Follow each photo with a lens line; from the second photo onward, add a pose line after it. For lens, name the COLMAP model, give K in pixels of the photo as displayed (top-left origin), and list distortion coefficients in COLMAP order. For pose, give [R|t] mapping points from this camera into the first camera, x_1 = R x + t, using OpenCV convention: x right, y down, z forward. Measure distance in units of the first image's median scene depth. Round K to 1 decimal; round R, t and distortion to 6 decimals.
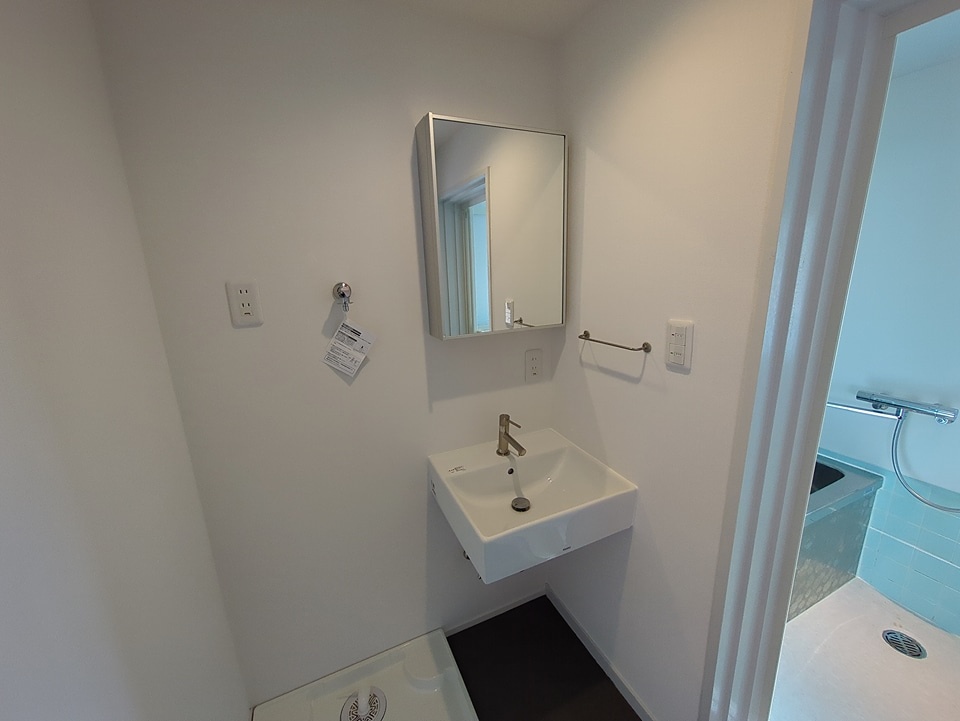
lens RADIAL K [[380.1, 0, 480.6], [0, 380.1, 358.3], [0, 0, 1]] dist [-0.000317, 0.000140]
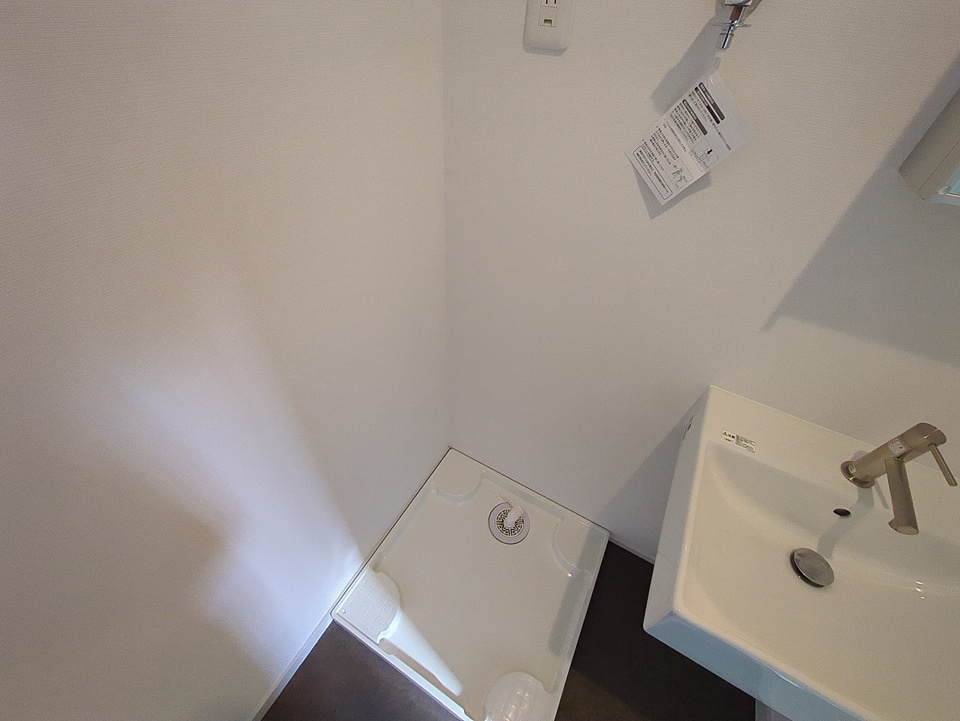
lens RADIAL K [[380.1, 0, 482.9], [0, 380.1, 361.3], [0, 0, 1]] dist [-0.000317, 0.000140]
pose [[0.604814, 0.603527, -0.519572, -0.076276], [-0.246381, 0.762227, 0.598587, -0.043846], [0.757295, -0.234021, 0.609703, 0.428057]]
